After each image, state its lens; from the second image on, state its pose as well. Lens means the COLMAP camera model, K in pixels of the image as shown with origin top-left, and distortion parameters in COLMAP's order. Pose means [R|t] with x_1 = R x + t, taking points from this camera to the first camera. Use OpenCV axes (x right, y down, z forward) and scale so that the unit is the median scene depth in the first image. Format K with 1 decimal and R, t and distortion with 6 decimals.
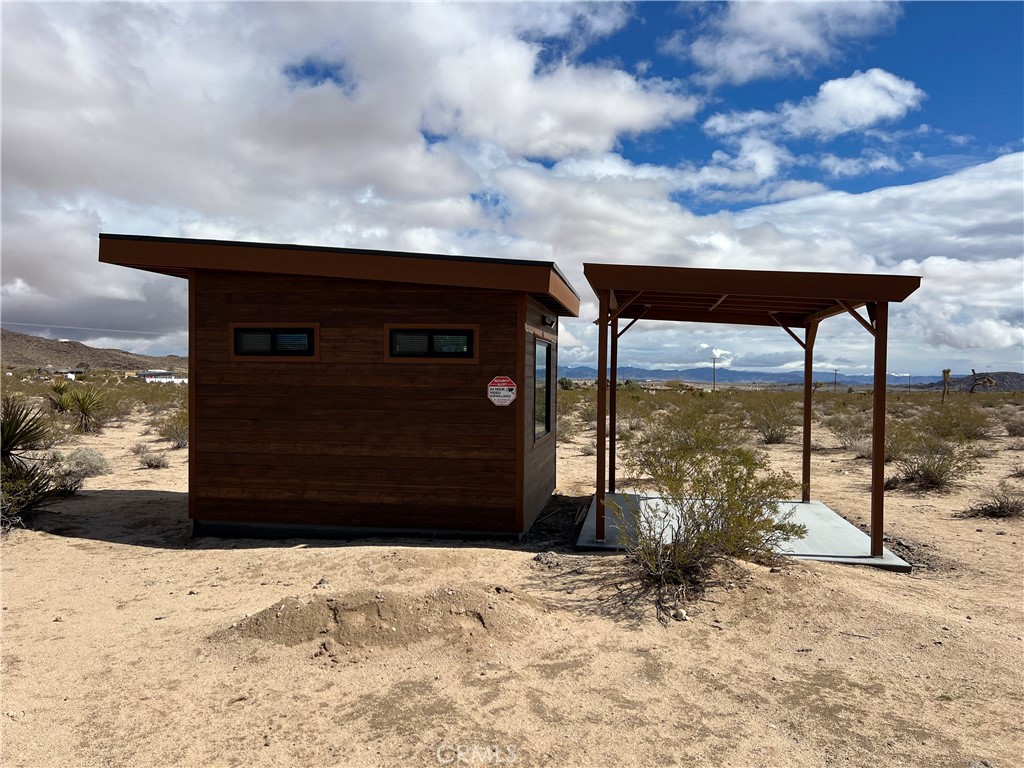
lens RADIAL K [[779.2, 0, 512.0], [0, 779.2, 384.0], [0, 0, 1]] dist [0.145922, -0.217160]
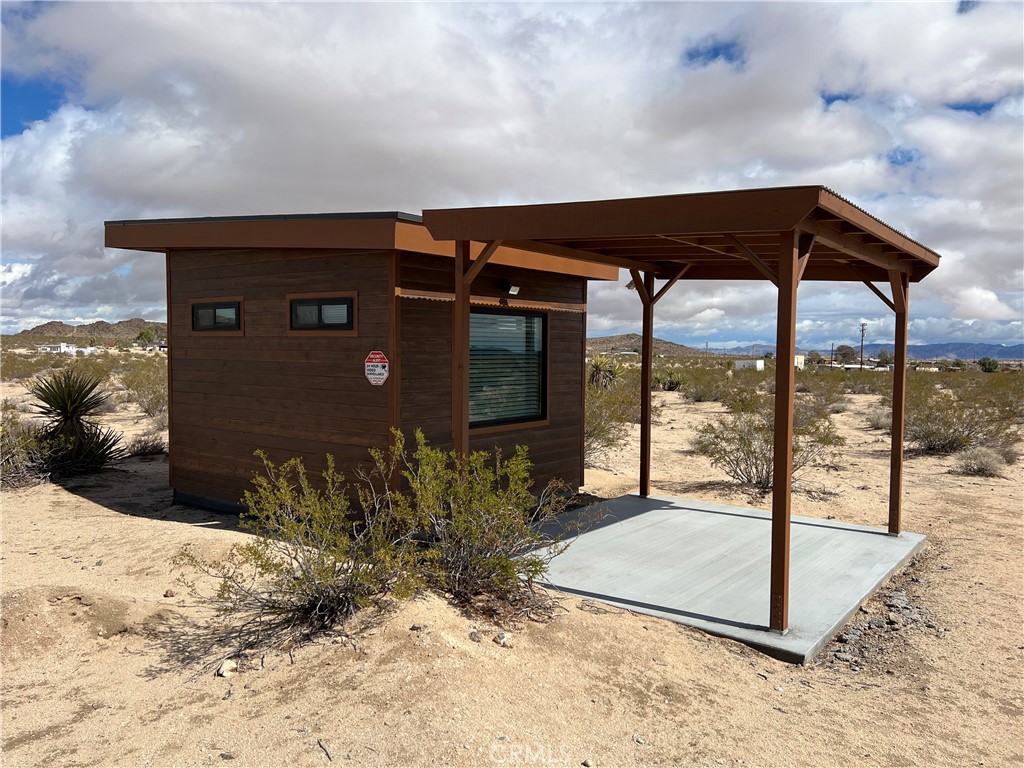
lens RADIAL K [[777.6, 0, 512.0], [0, 777.6, 384.0], [0, 0, 1]] dist [0.012009, -0.005451]
pose [[0.881829, 0.019189, -0.471178, 0.378933], [-0.006423, 0.999568, 0.028688, 0.000706], [0.471525, -0.022271, 0.881571, 0.232436]]
